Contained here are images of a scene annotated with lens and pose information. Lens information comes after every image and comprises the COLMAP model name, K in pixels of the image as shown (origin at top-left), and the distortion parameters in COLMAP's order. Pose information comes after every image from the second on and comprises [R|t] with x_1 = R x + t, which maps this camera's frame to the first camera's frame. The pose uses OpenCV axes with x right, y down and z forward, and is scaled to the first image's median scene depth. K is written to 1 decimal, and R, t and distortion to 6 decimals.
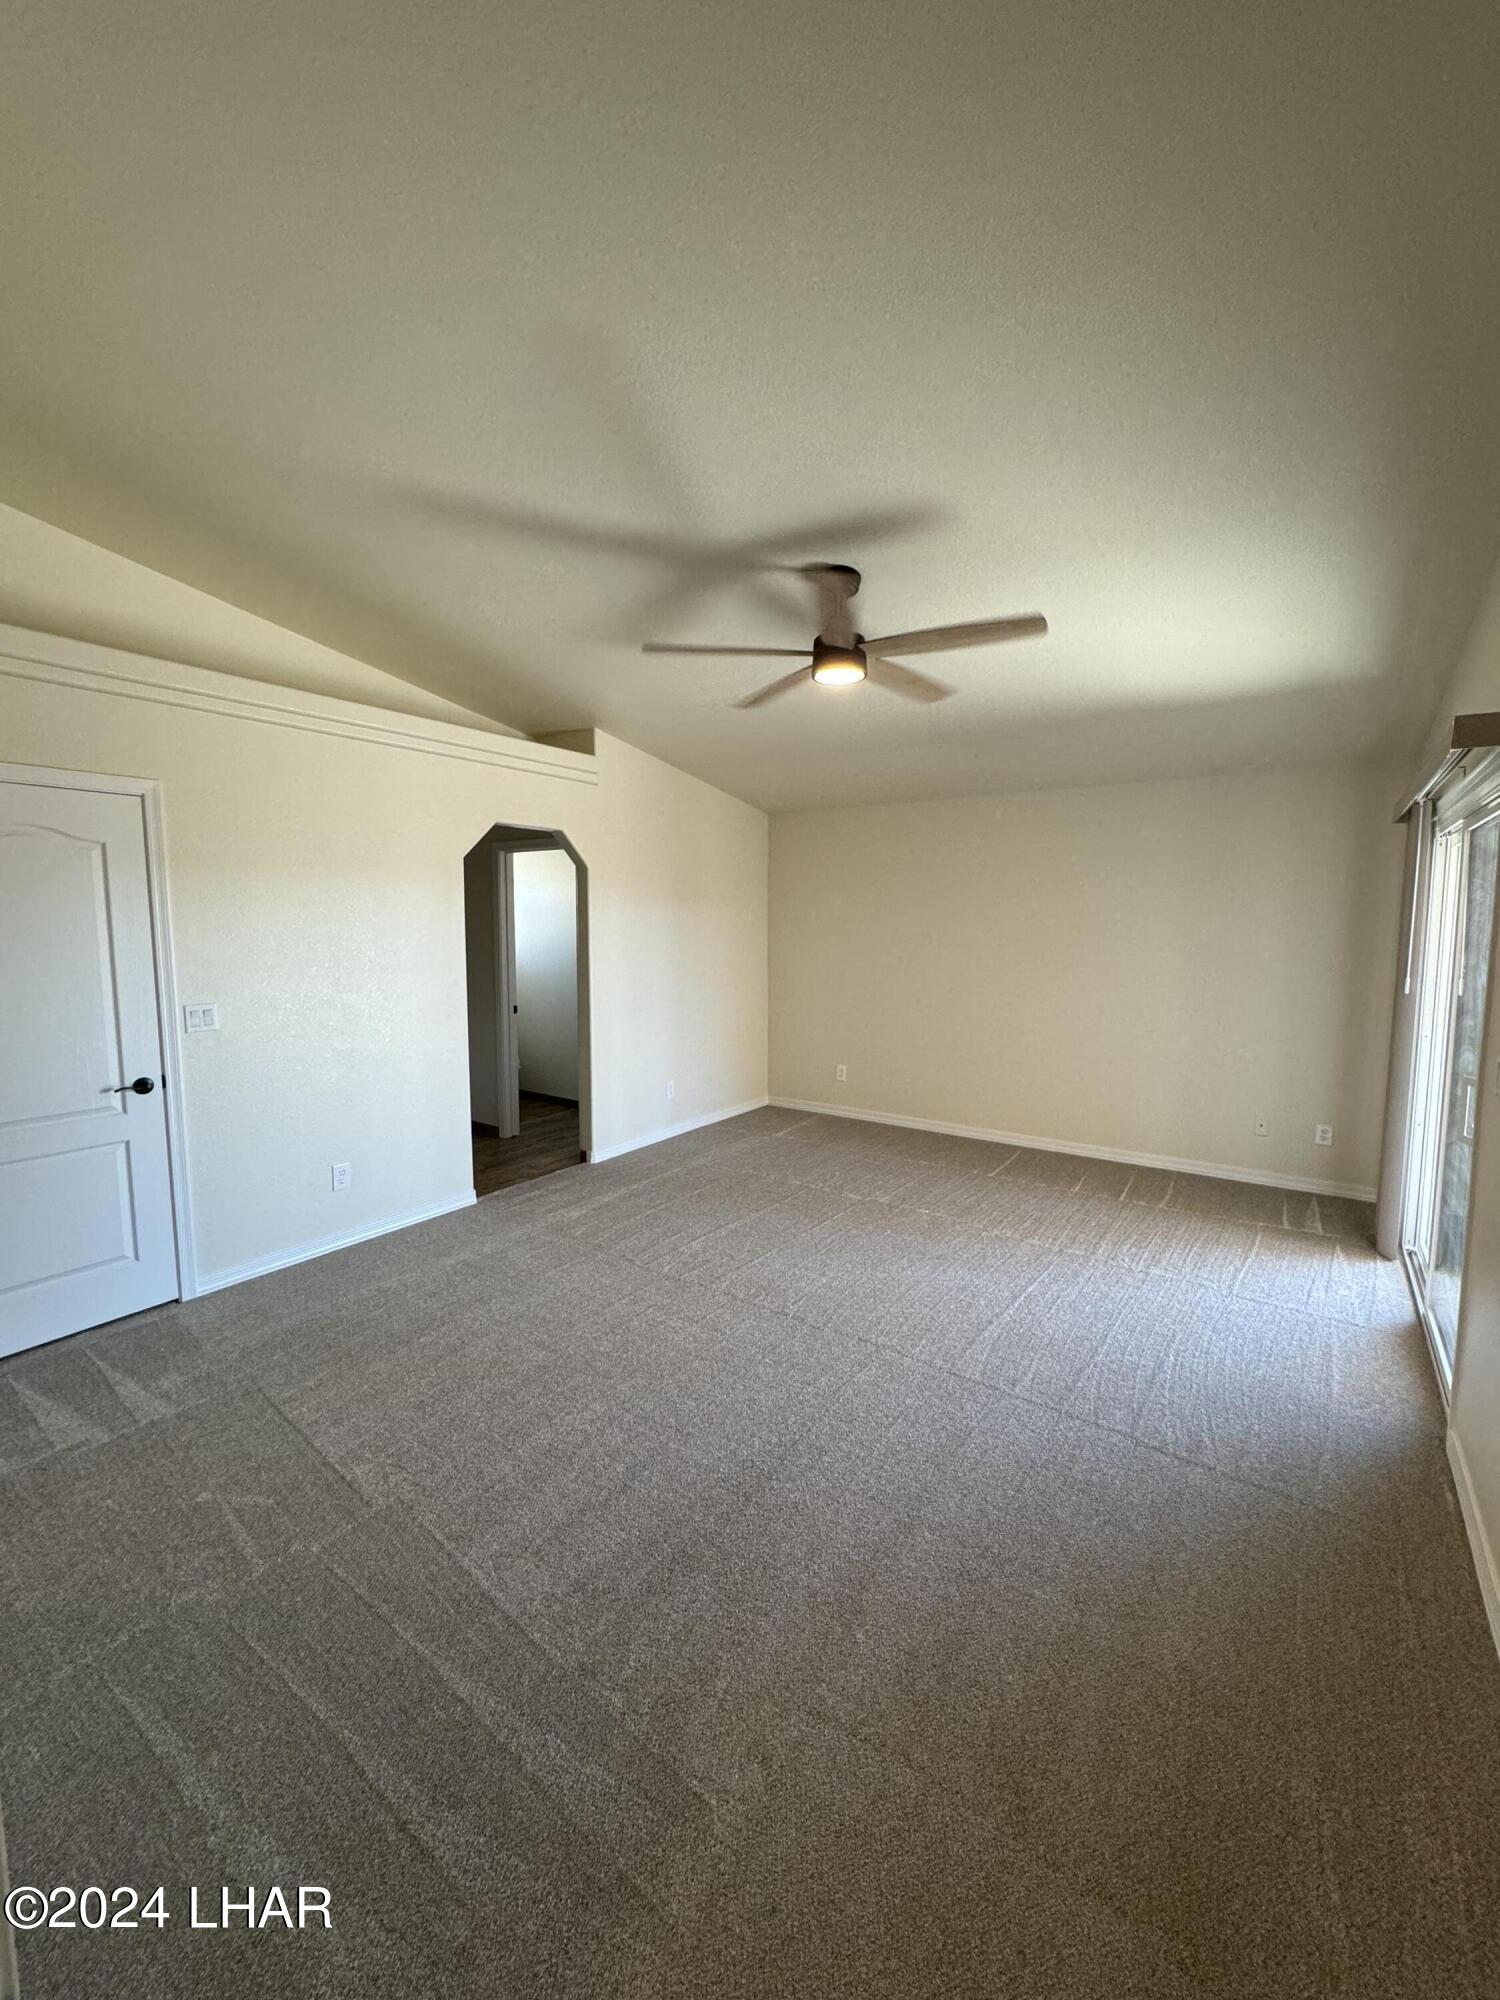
lens RADIAL K [[799.8, 0, 750.0], [0, 799.8, 1000.0], [0, 0, 1]] dist [-0.001508, -0.000280]
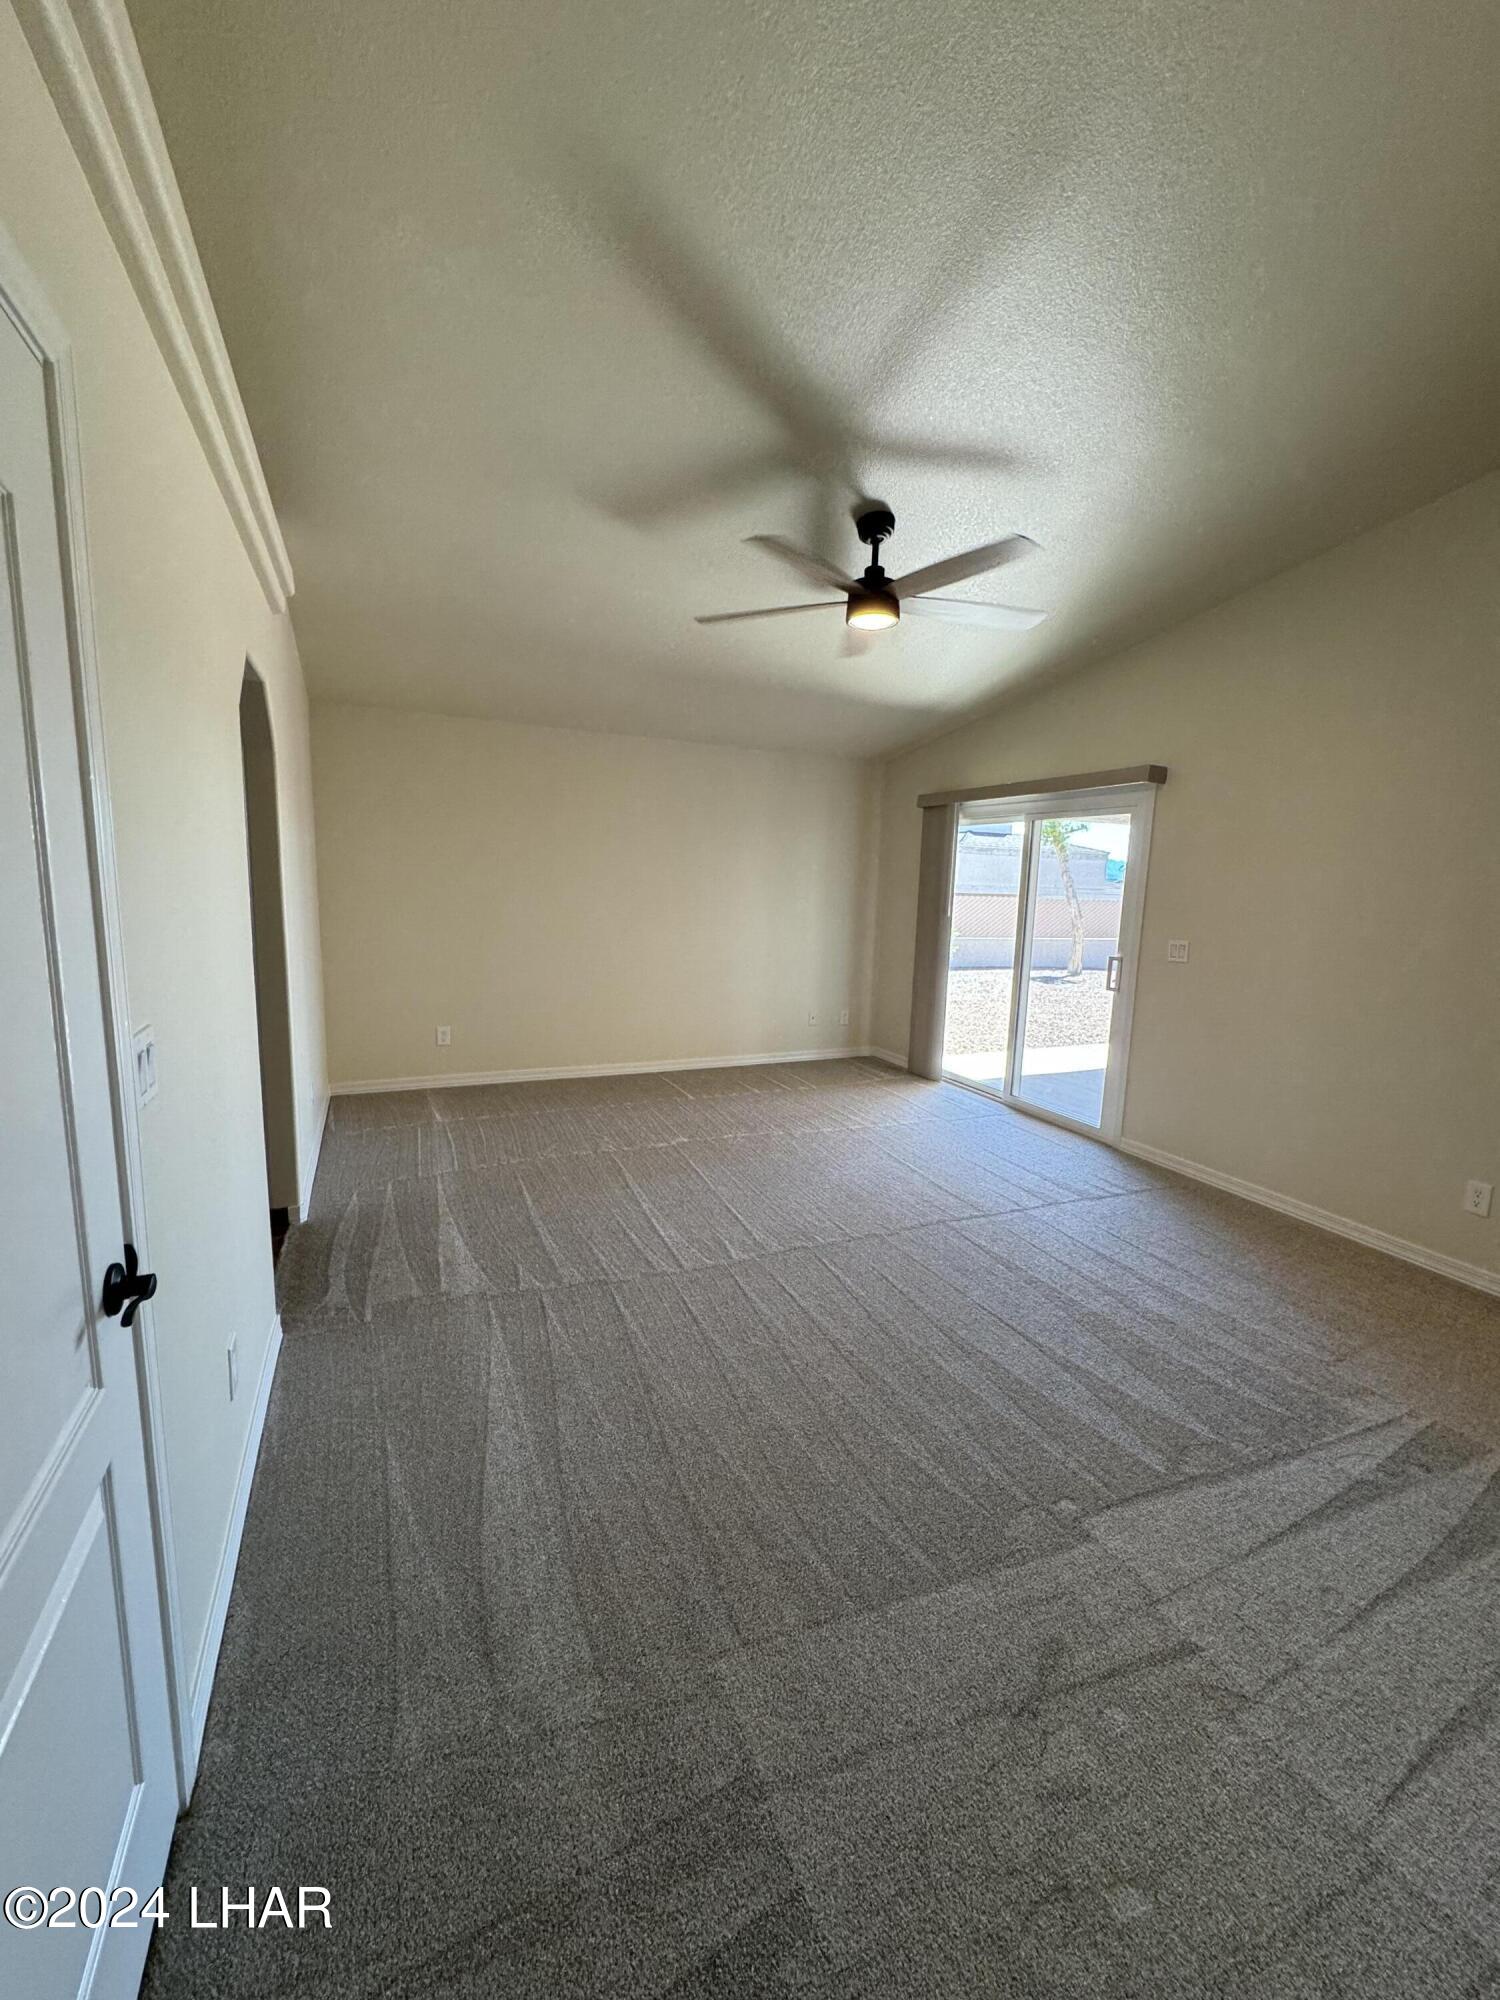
lens RADIAL K [[799.8, 0, 750.0], [0, 799.8, 1000.0], [0, 0, 1]] dist [-0.001508, -0.000280]
pose [[0.504980, -0.113934, 0.855578, -0.583375], [0.057209, 0.993488, 0.098533, -0.012937], [-0.861233, -0.000811, 0.508210, 0.404501]]
